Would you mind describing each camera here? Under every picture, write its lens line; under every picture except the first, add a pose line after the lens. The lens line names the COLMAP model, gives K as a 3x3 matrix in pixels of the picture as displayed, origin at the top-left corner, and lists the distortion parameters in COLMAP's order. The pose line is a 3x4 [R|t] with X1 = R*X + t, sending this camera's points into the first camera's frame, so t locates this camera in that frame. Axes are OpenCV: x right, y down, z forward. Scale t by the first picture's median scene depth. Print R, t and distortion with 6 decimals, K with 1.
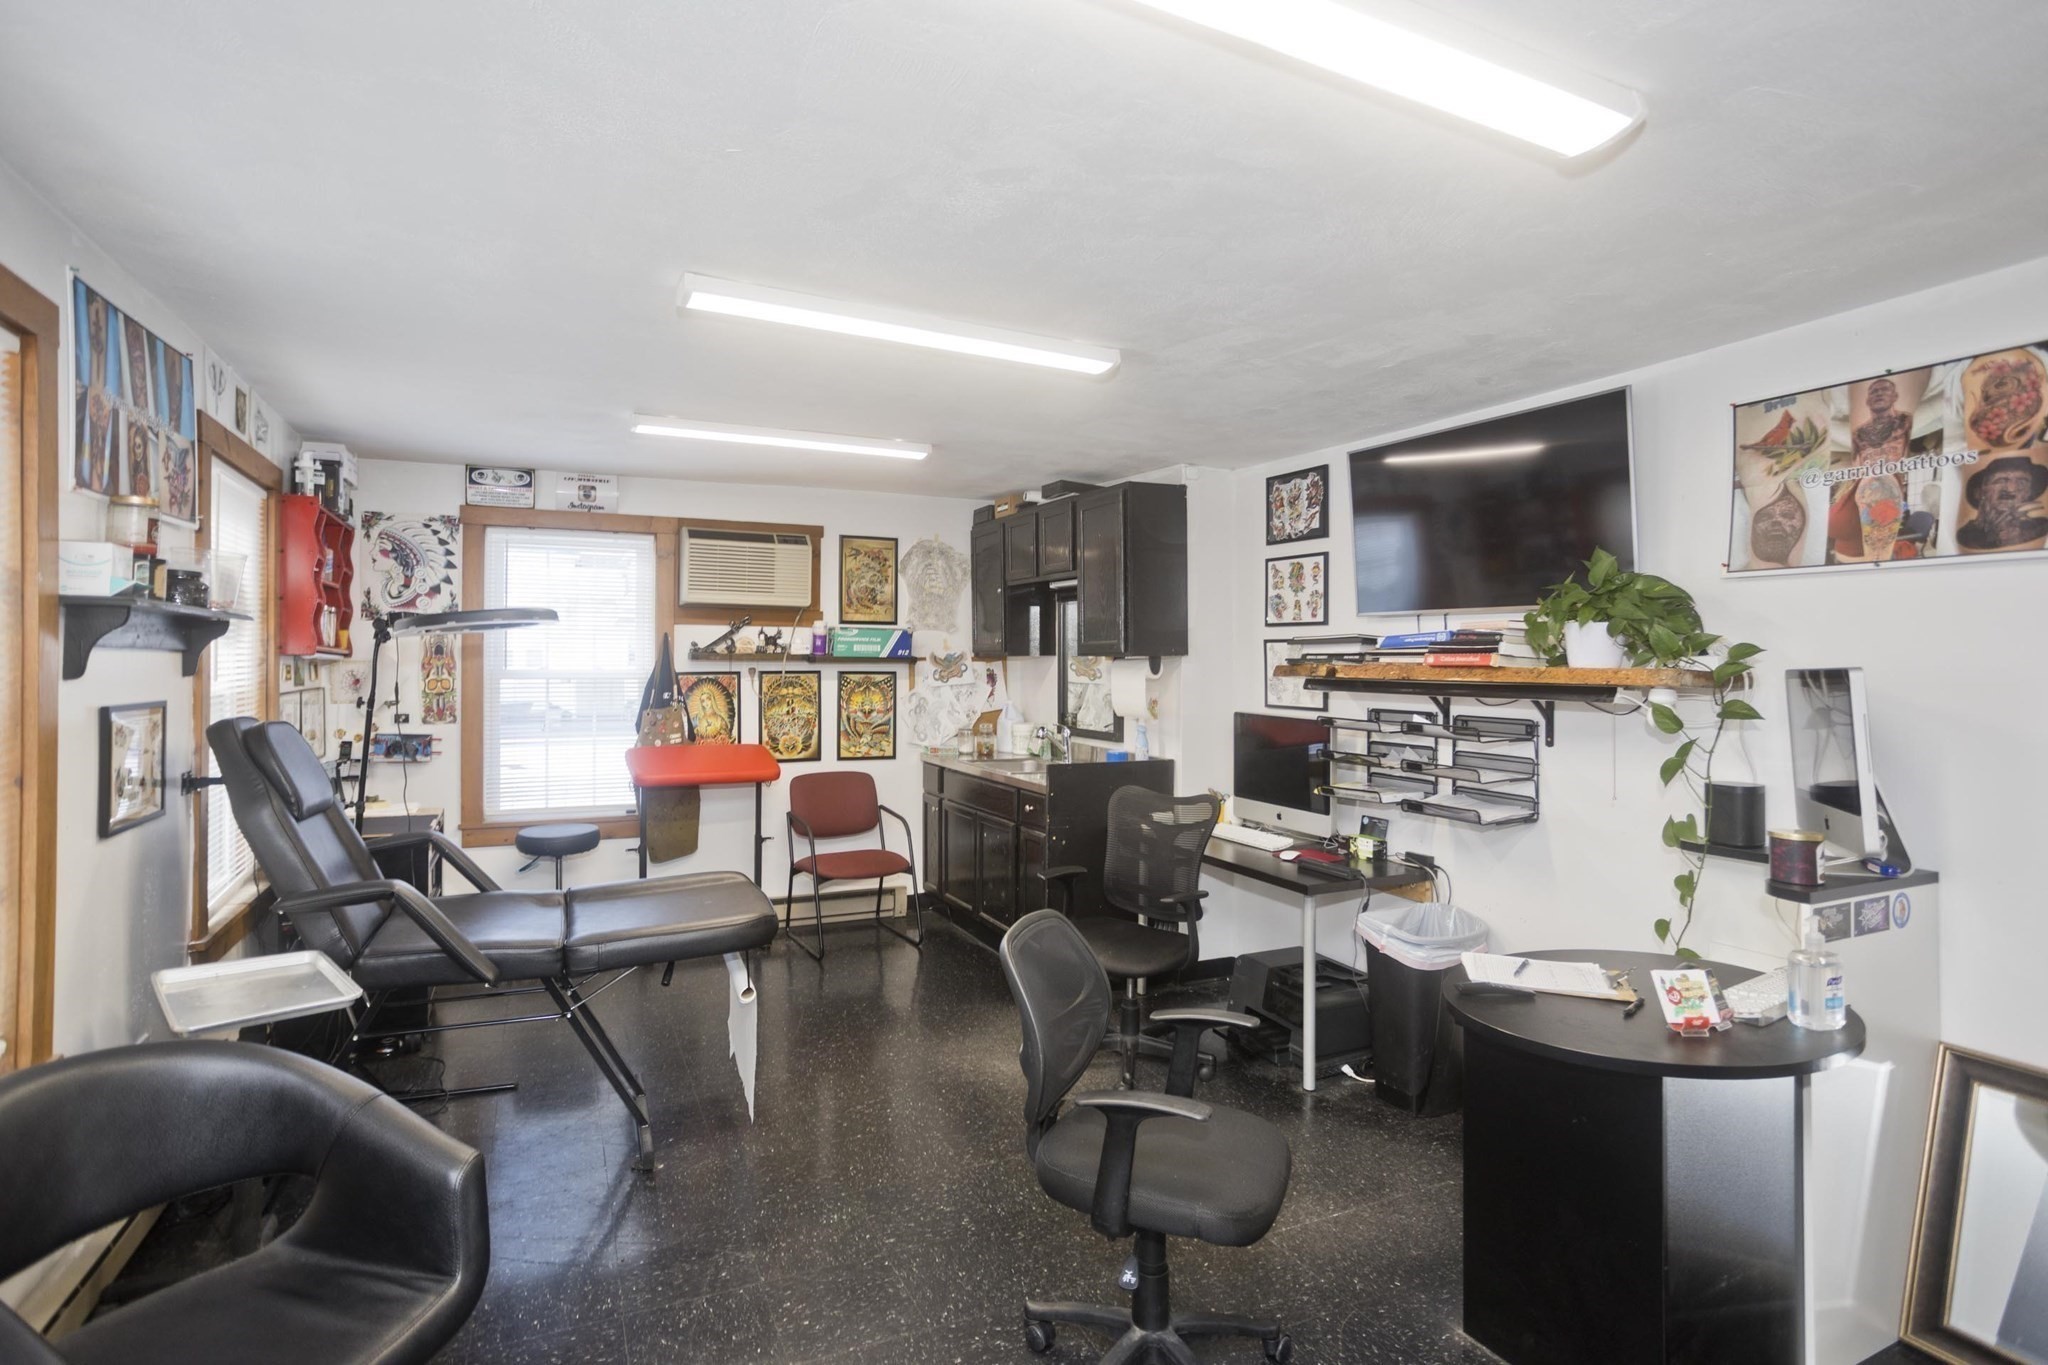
lens RADIAL K [[1009.2, 0, 1024.1], [0, 1009.2, 666.1], [0, 0, 1]] dist [-0.030177, 0.003364]
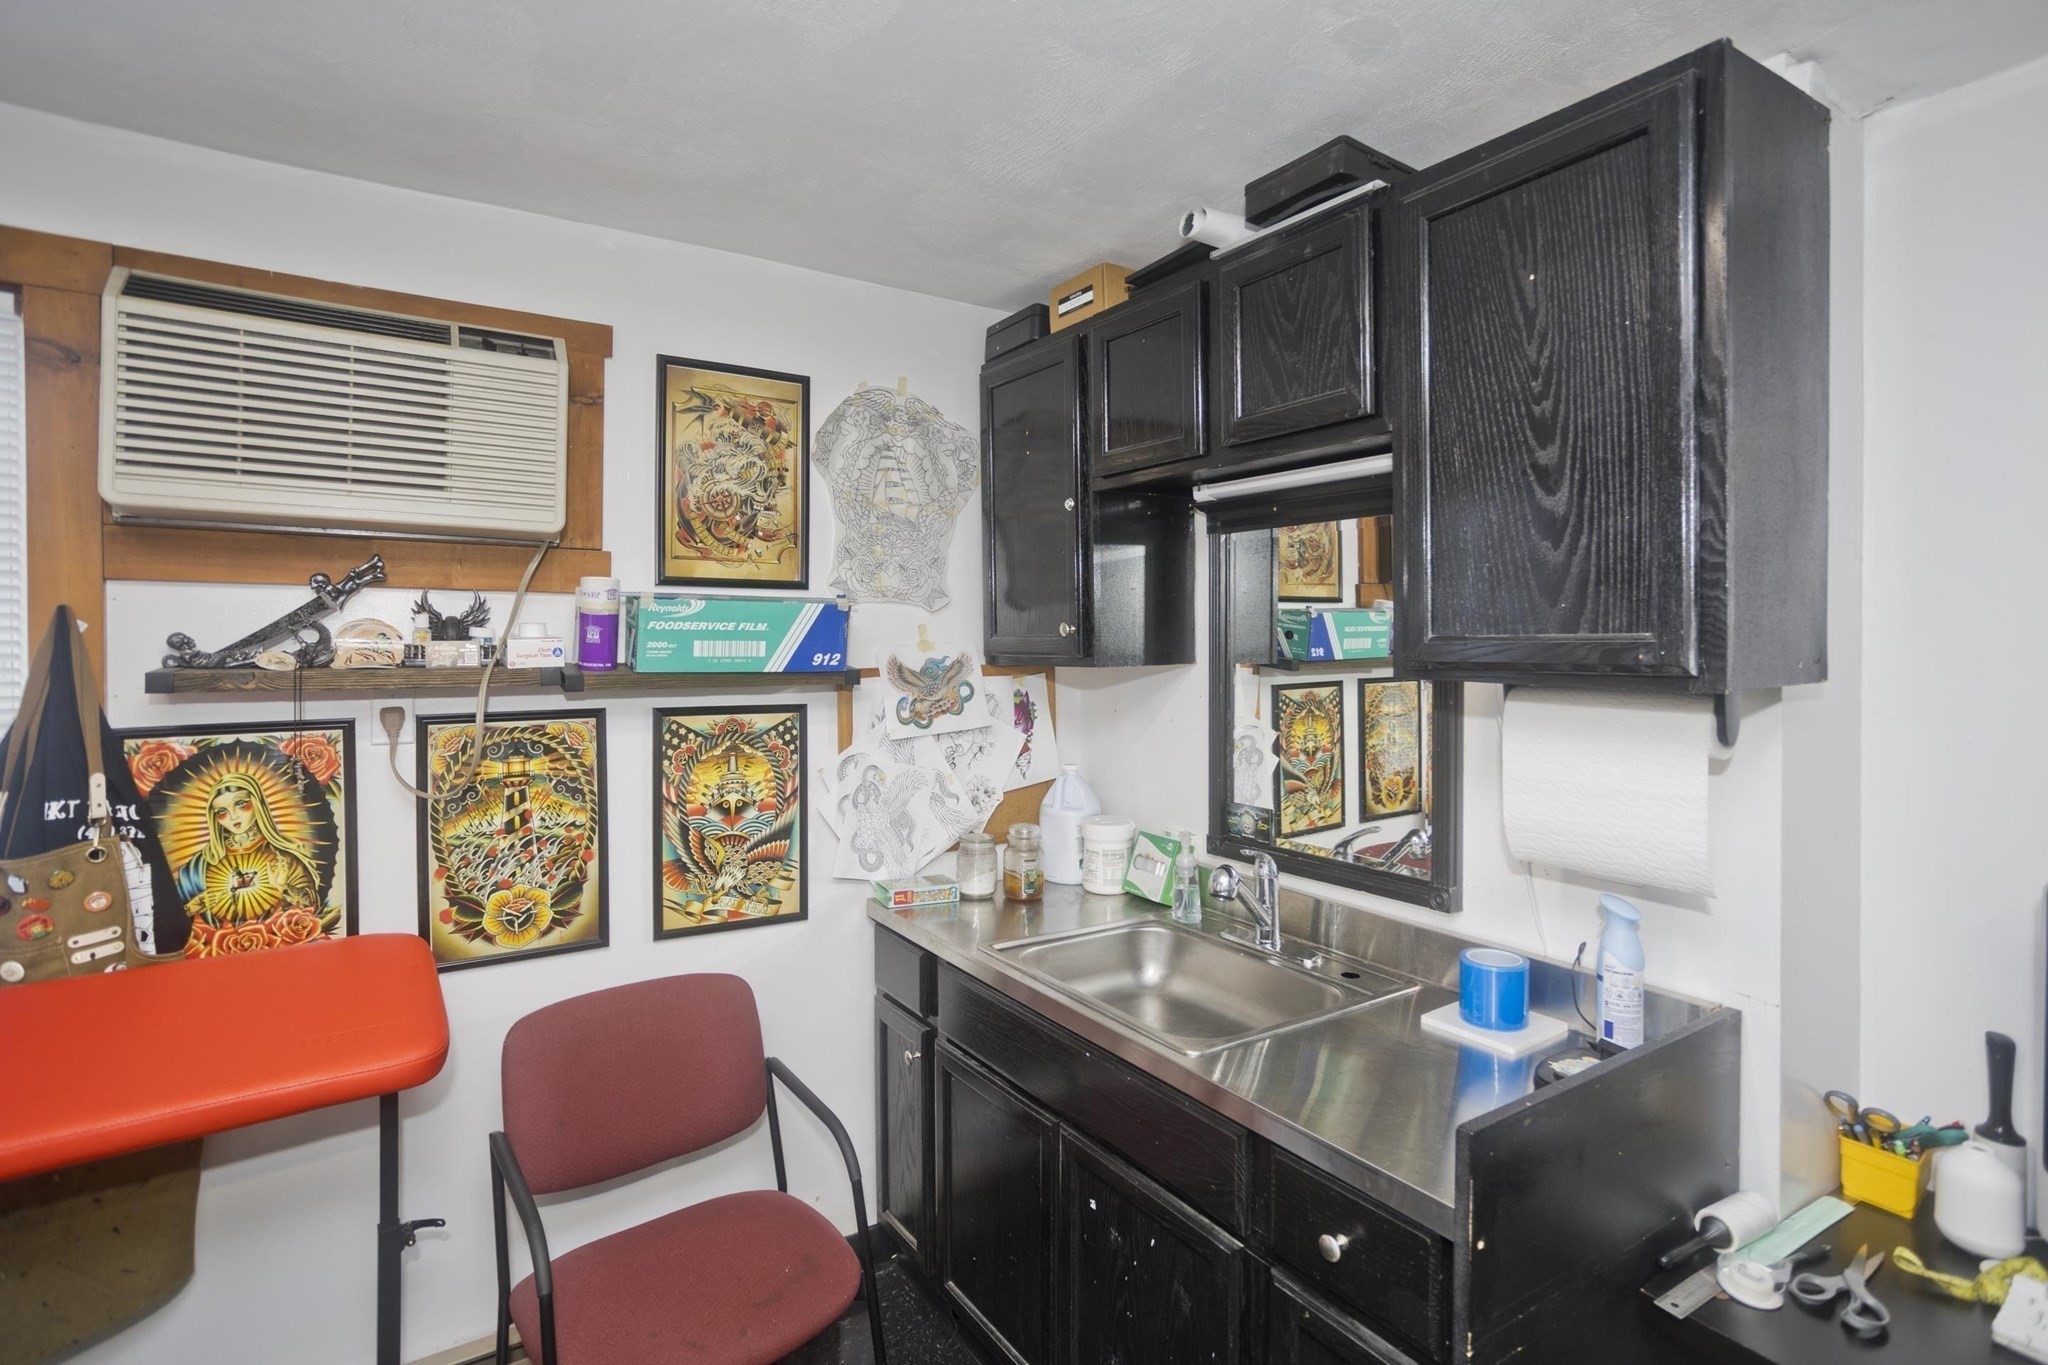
lens RADIAL K [[1009.2, 0, 1057.9], [0, 1009.2, 654.3], [0, 0, 1]] dist [-0.030177, 0.003364]
pose [[0.988809, -0.004972, 0.149107, -0.089868], [0.004132, 0.999974, 0.005942, -0.017452], [-0.149132, -0.005259, 0.988803, 0.602986]]
